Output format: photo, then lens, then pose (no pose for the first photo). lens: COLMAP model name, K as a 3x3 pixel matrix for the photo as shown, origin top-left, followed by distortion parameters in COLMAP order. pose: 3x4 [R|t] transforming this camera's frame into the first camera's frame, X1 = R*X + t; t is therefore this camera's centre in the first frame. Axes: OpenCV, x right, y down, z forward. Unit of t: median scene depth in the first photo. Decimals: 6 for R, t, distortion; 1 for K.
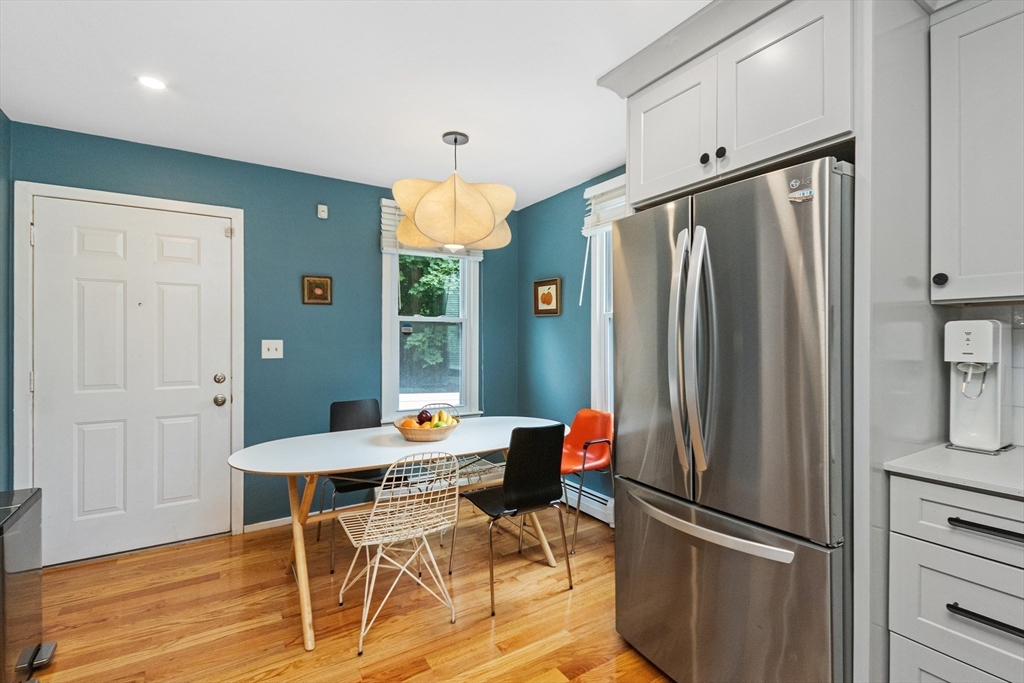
lens RADIAL K [[473.8, 0, 515.7], [0, 473.8, 340.5], [0, 0, 1]] dist [0.023490, -0.001093]
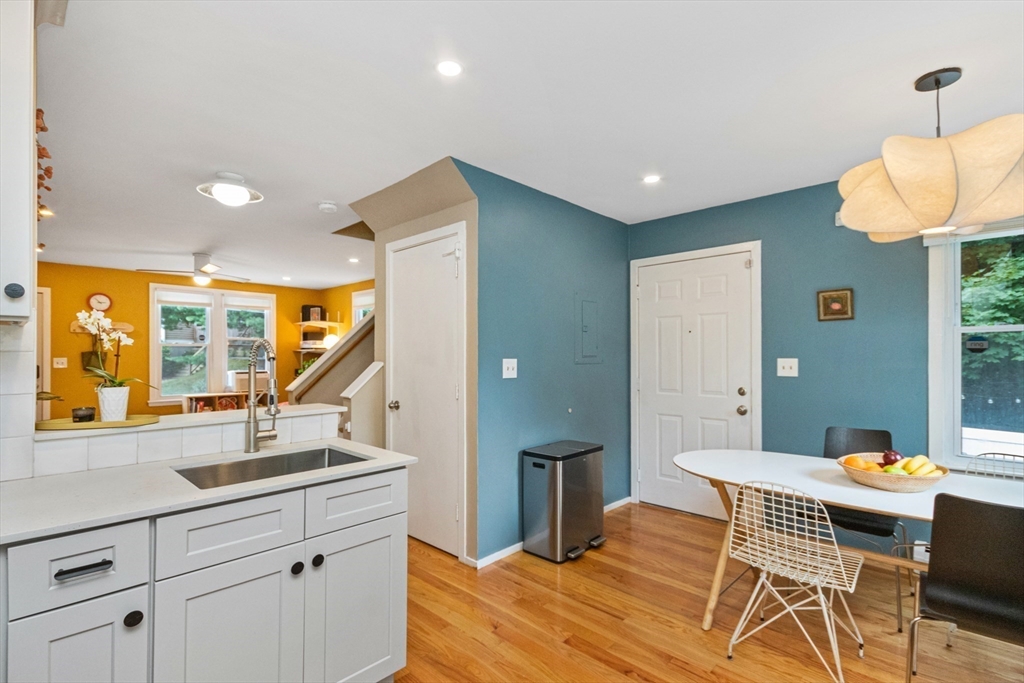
lens RADIAL K [[481.4, 0, 518.4], [0, 481.4, 359.7], [0, 0, 1]] dist [-0.001107, -0.000422]
pose [[0.251970, 0.009747, -0.967686, 0.376029], [0.001667, 0.999943, 0.010506, -0.011035], [0.967734, -0.004260, 0.251939, 0.183963]]
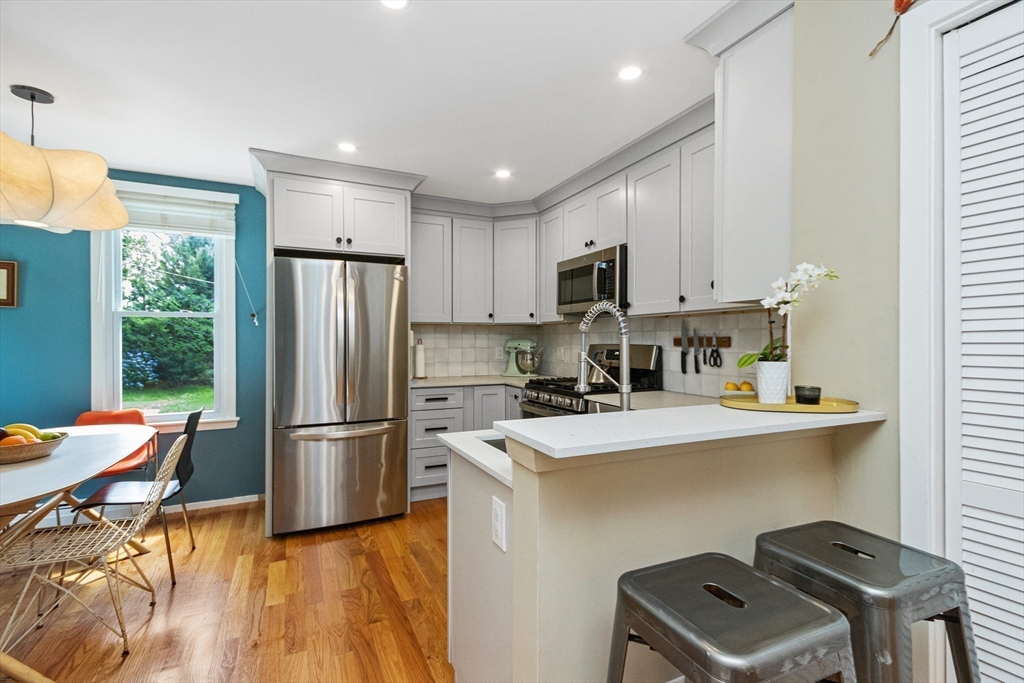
lens RADIAL K [[473.8, 0, 515.7], [0, 473.8, 340.5], [0, 0, 1]] dist [0.023490, -0.001093]
pose [[0.125880, -0.000517, 0.992045, -0.782312], [0.003824, 0.999993, 0.000036, 0.007250], [-0.992038, 0.003789, 0.125881, 0.048808]]
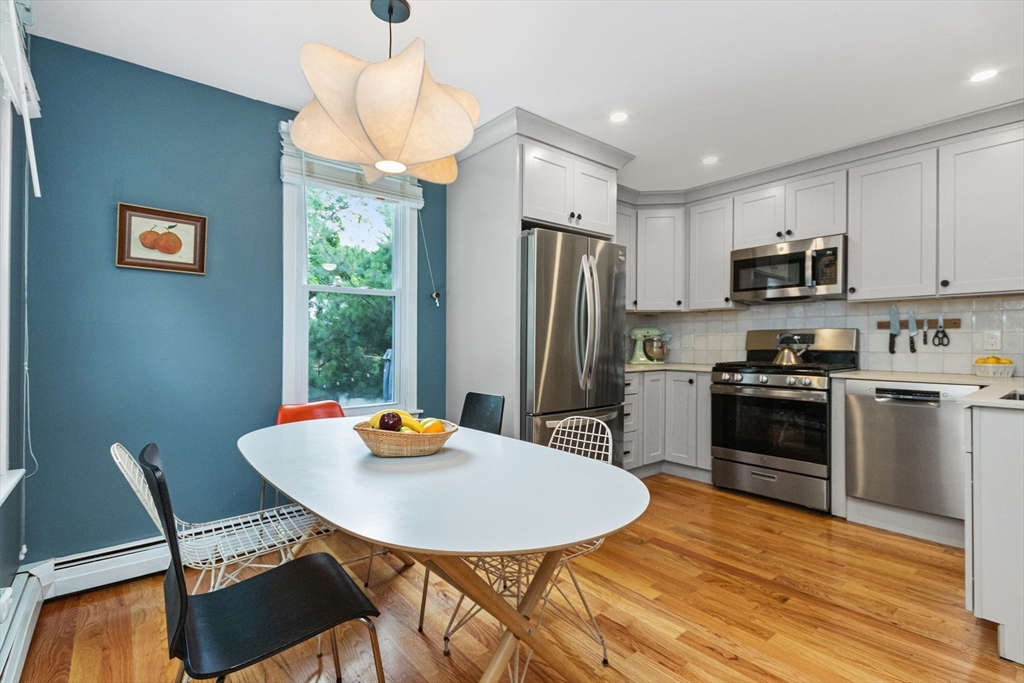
lens RADIAL K [[473.8, 0, 515.7], [0, 473.8, 340.5], [0, 0, 1]] dist [0.023490, -0.001093]
pose [[-0.122184, 0.002125, 0.992505, -0.751374], [0.002505, 0.999995, -0.001833, 0.046787], [-0.992504, 0.002262, -0.122189, 0.817757]]
